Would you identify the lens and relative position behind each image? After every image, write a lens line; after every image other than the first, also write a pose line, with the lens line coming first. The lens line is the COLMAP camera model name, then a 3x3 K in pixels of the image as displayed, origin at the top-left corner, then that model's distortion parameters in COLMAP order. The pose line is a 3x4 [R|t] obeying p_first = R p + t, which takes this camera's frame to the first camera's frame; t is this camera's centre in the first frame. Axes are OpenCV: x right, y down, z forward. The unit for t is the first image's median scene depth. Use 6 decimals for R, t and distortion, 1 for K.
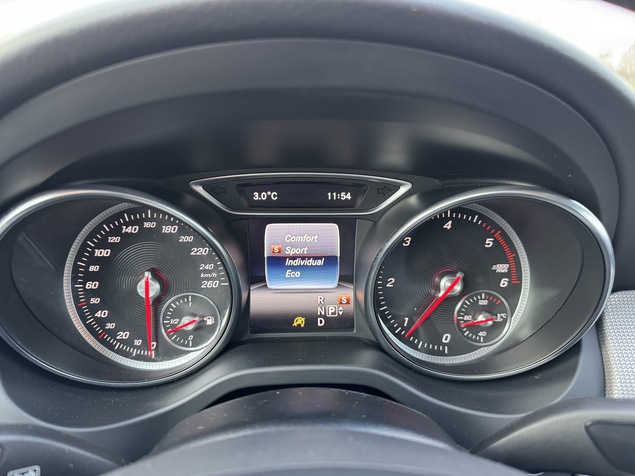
lens RADIAL K [[415.8, 0, 313.6], [0, 415.8, 239.1], [0, 0, 1]] dist [-0.030949, 0.000084]
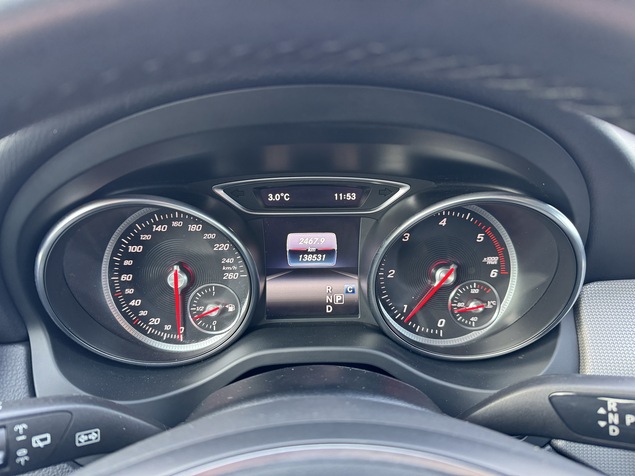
lens RADIAL K [[415.8, 0, 317.2], [0, 415.8, 238.3], [0, 0, 1]] dist [-0.030949, 0.000084]
pose [[0.999859, -0.005499, -0.015892, 0.004050], [0.006121, 0.999207, 0.039346, -0.037864], [0.015663, -0.039437, 0.999099, -0.123875]]
